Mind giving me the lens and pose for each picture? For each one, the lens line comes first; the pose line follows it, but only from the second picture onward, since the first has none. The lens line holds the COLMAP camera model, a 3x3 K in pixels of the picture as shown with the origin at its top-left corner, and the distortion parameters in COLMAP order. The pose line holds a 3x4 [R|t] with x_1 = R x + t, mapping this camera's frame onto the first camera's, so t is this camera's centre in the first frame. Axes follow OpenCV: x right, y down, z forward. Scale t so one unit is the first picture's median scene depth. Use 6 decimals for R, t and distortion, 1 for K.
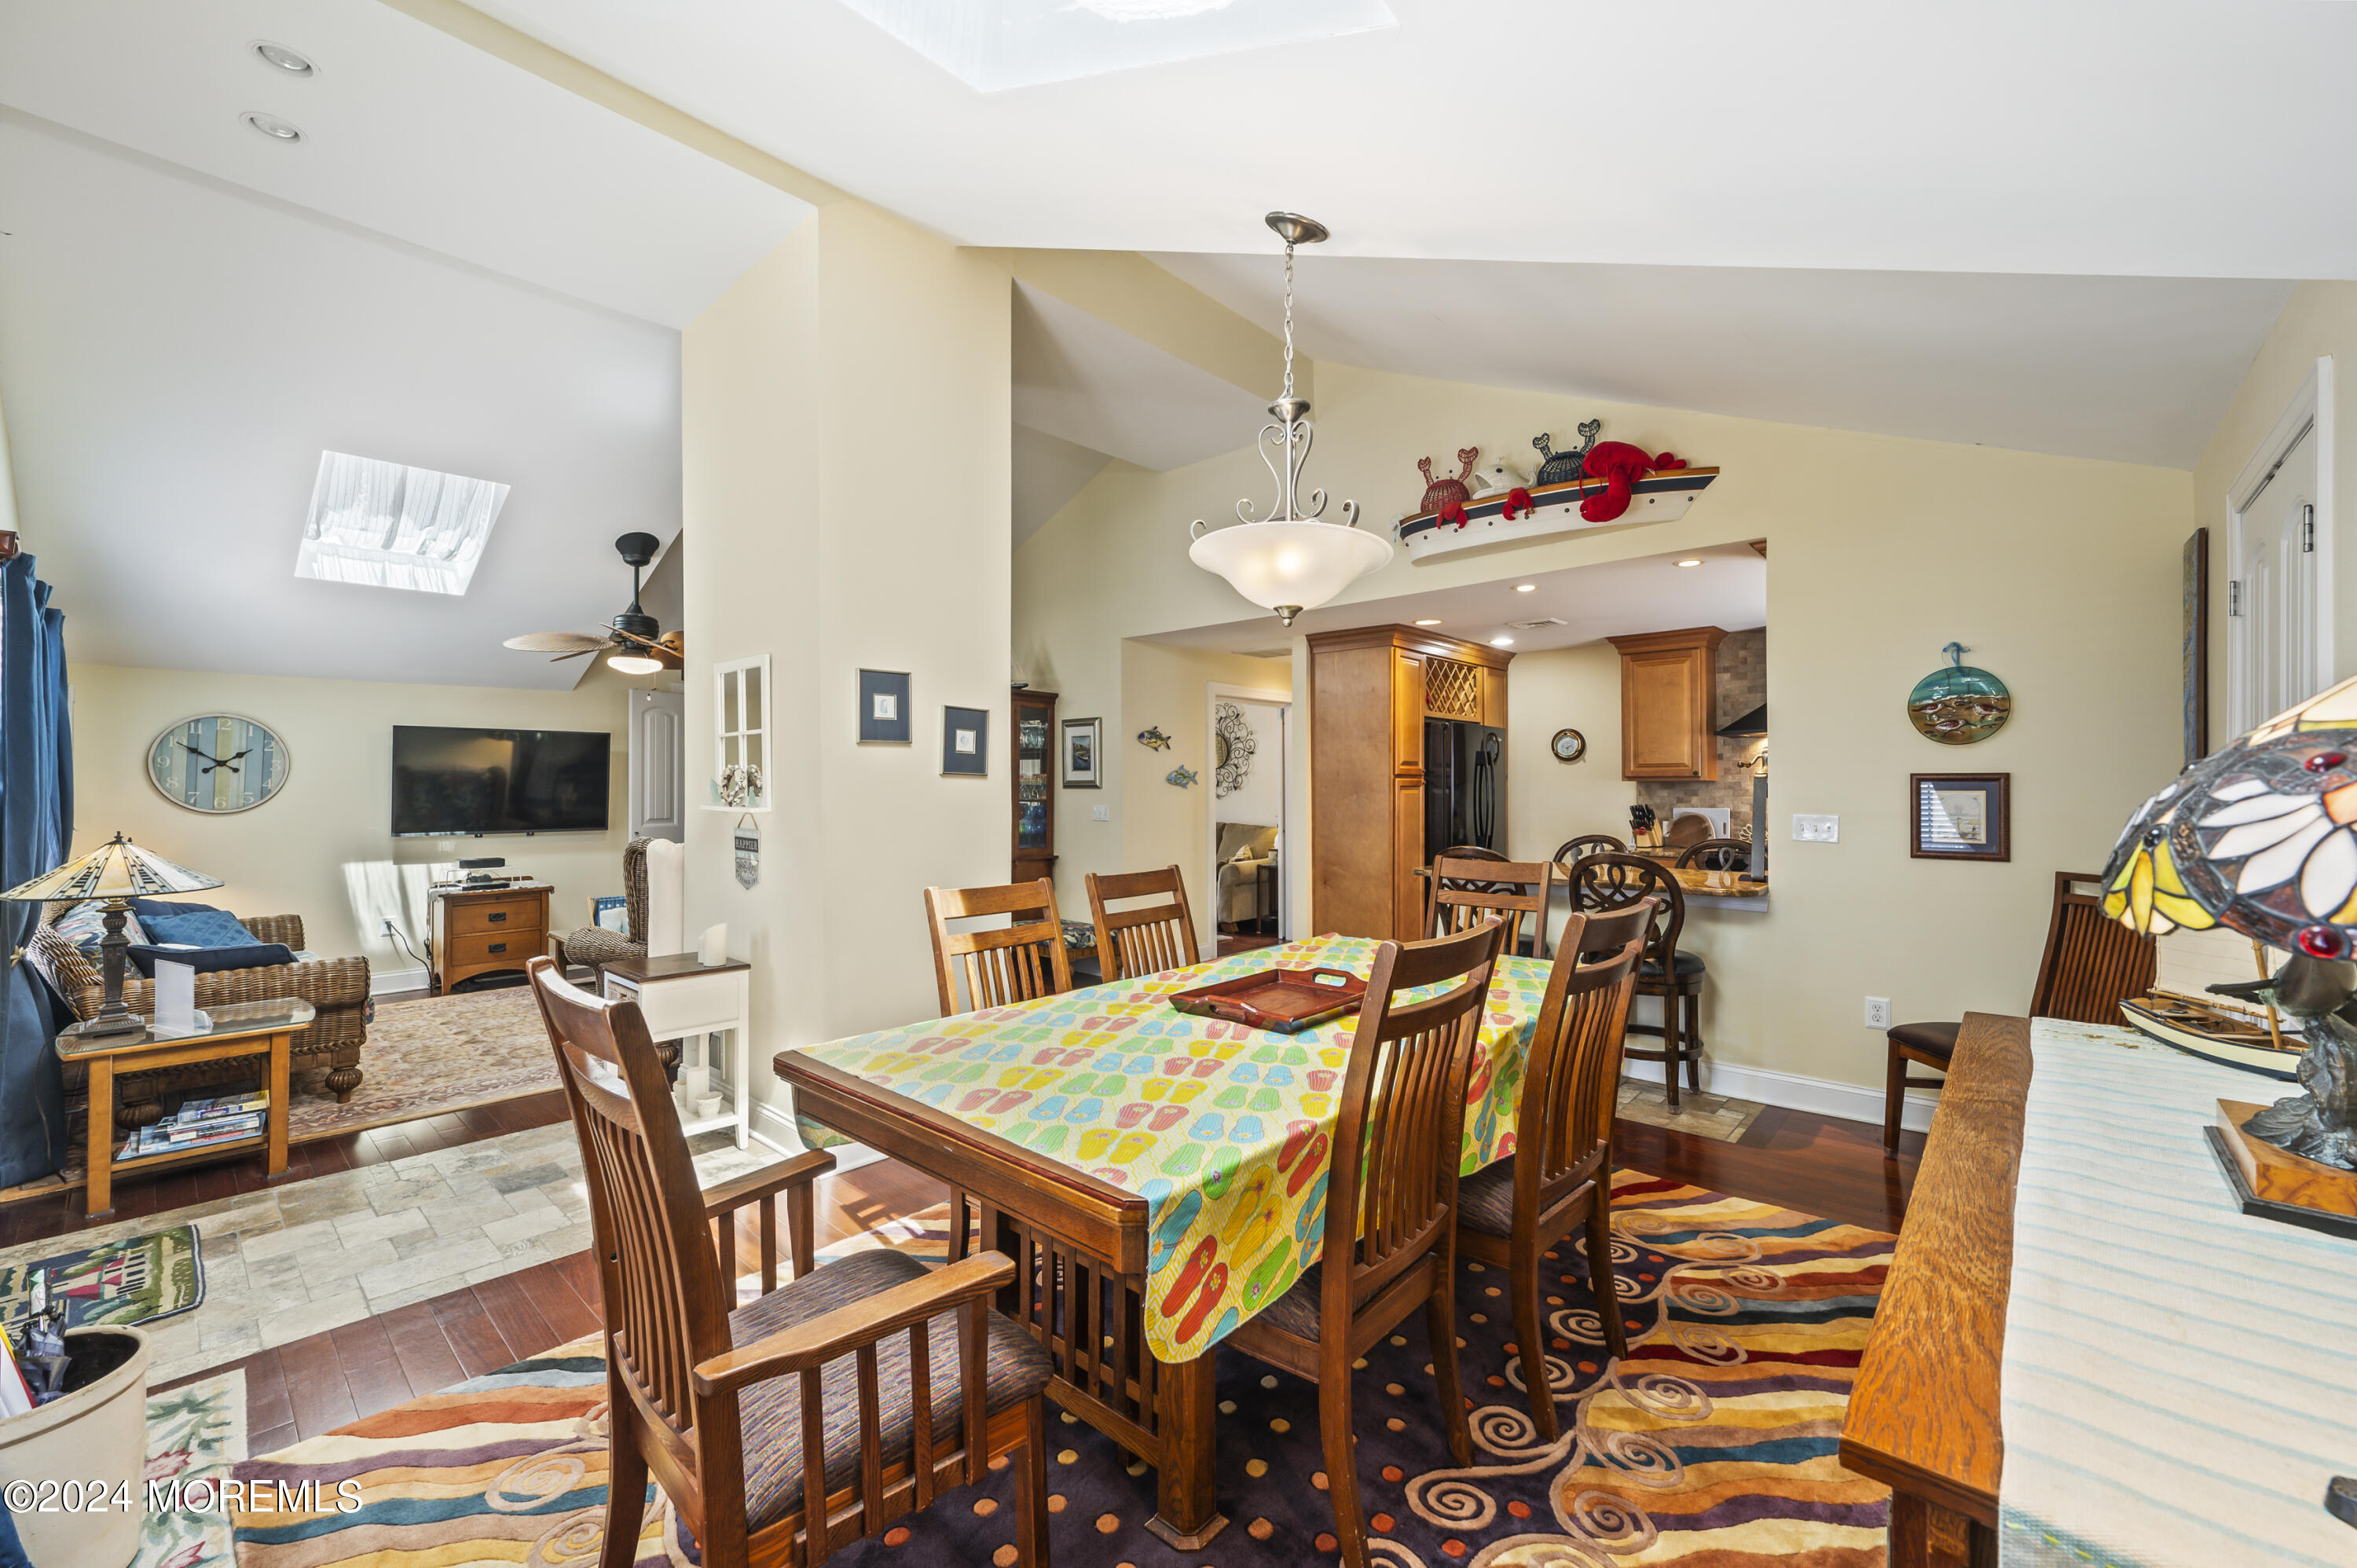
lens RADIAL K [[940.4, 0, 1154.4], [0, 940.4, 770.1], [0, 0, 1]] dist [-0.000347, 0.000178]
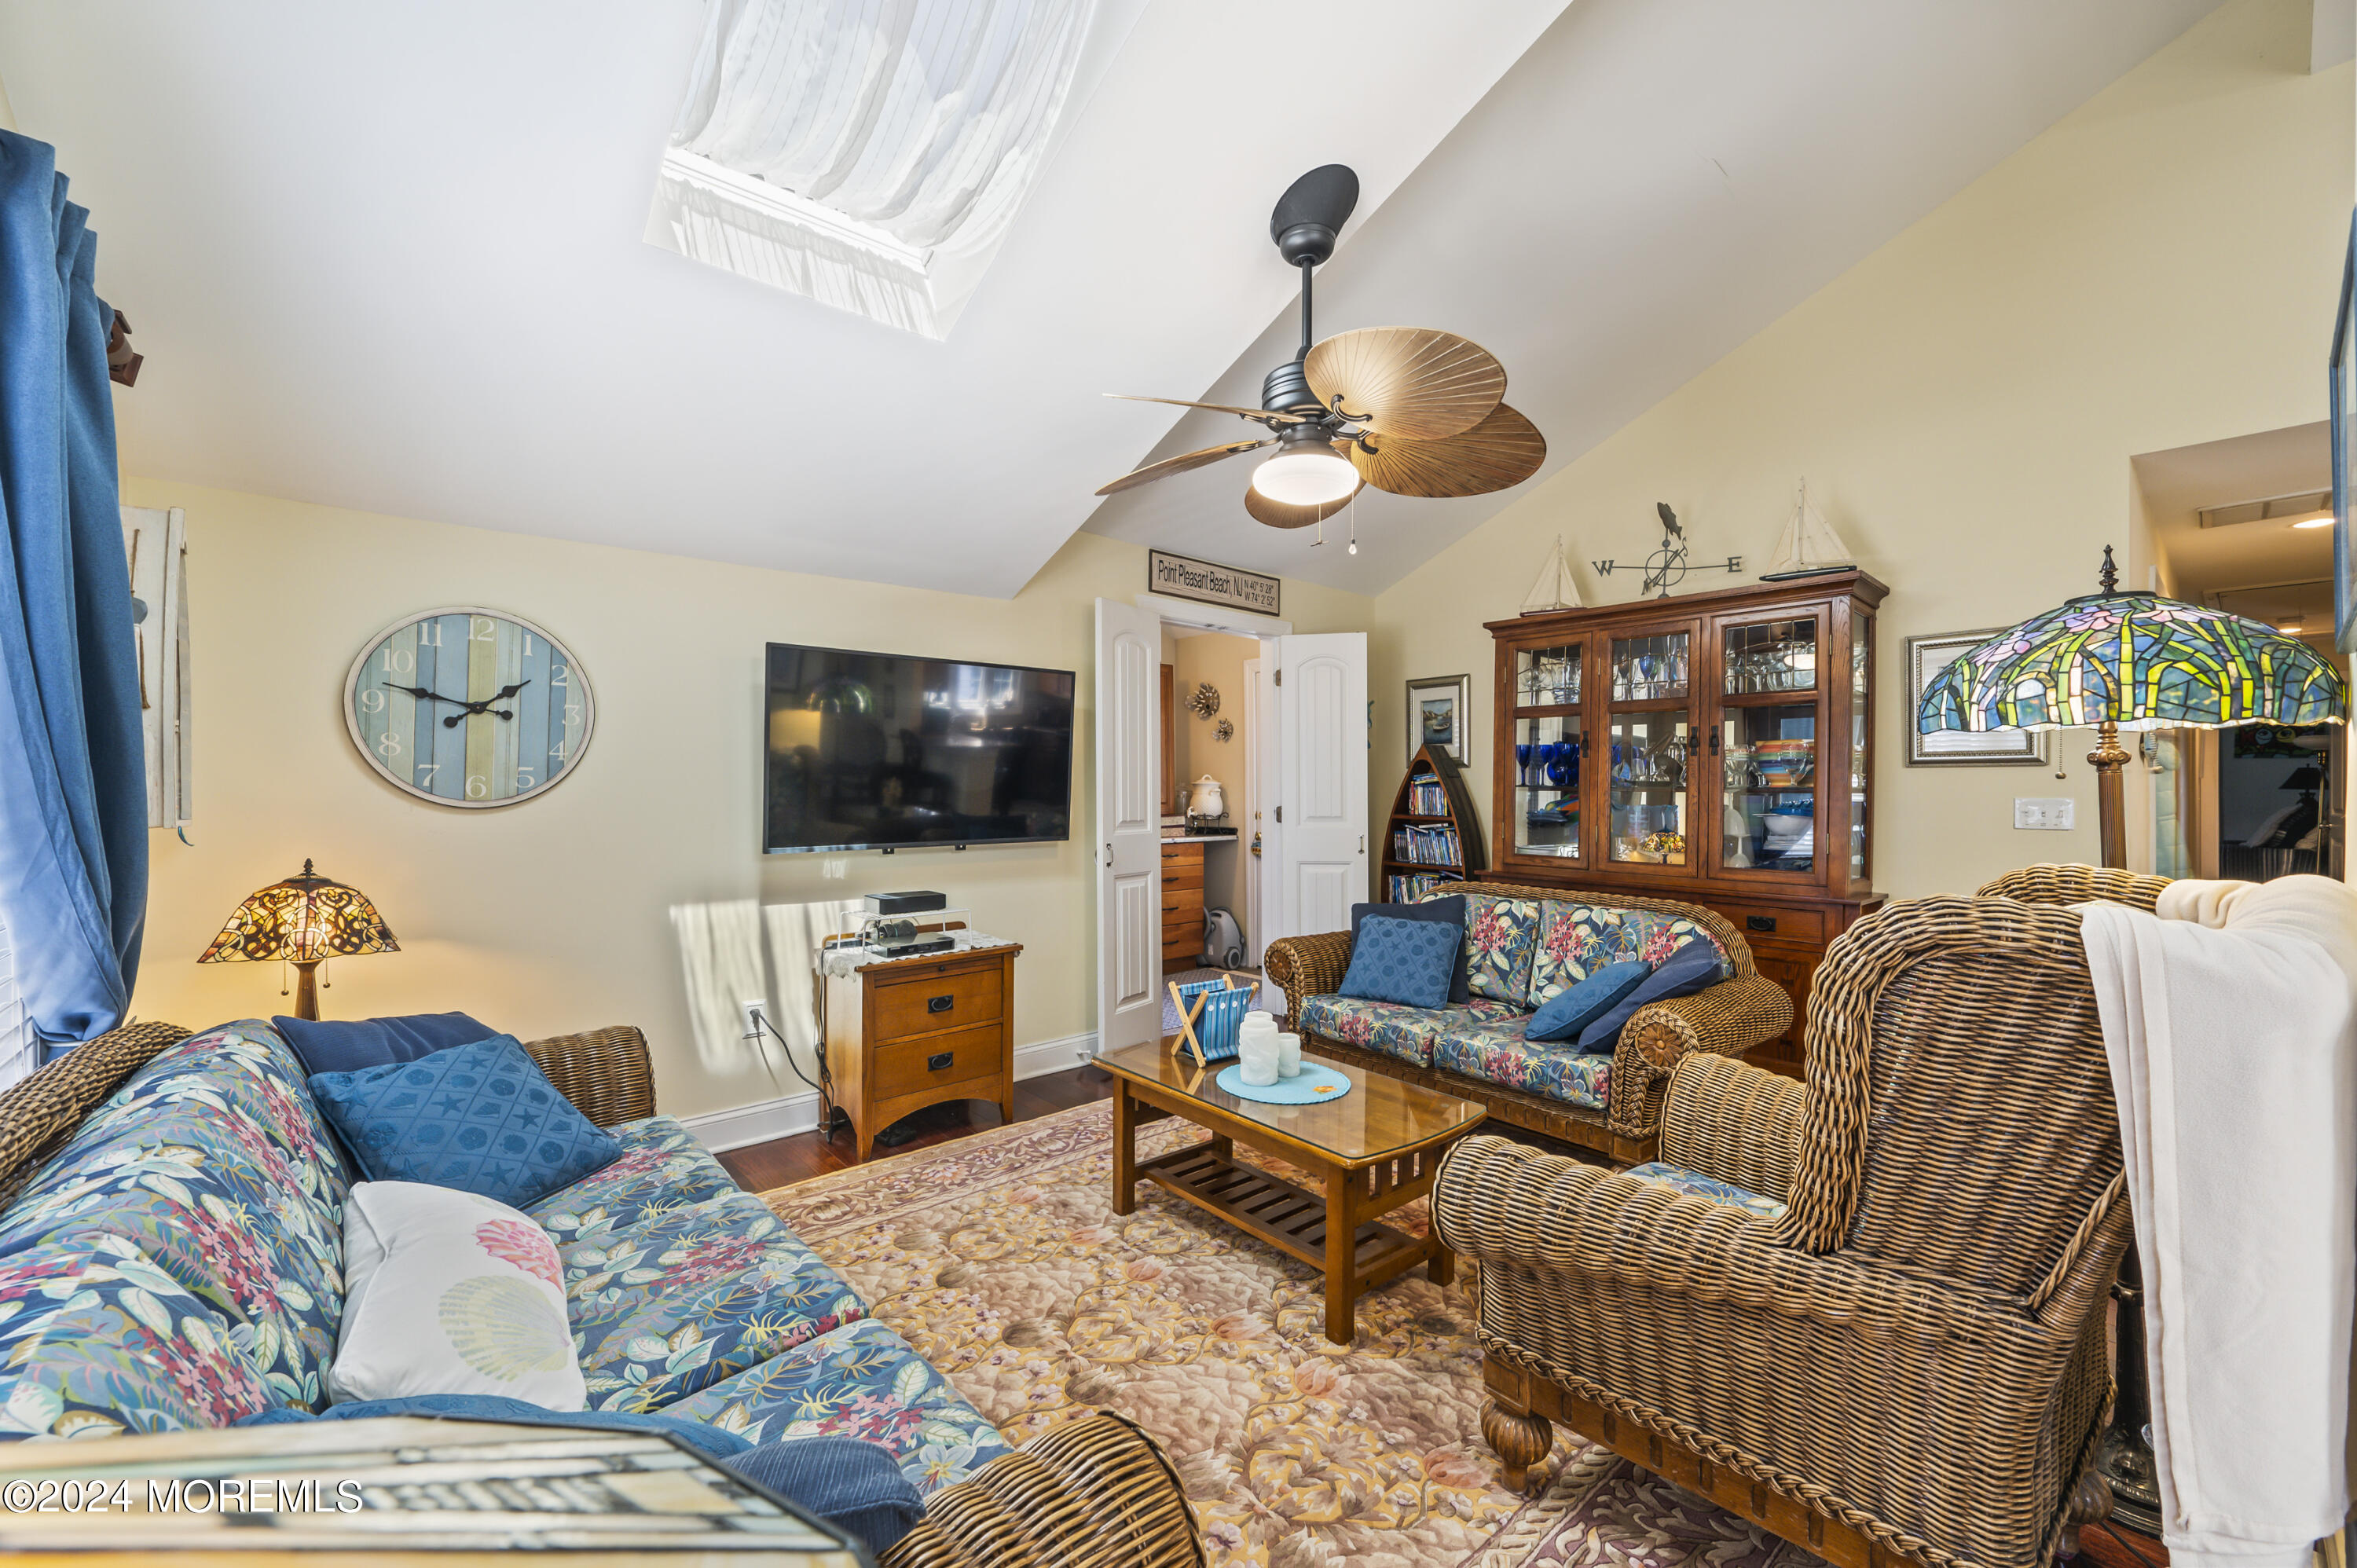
lens RADIAL K [[940.4, 0, 1182.3], [0, 940.4, 788.2], [0, 0, 1]] dist [-0.000347, 0.000178]
pose [[0.993991, -0.002779, -0.109423, -0.514935], [0.004167, 0.999914, 0.012463, 0.027880], [0.109379, -0.012844, 0.993917, 0.495241]]
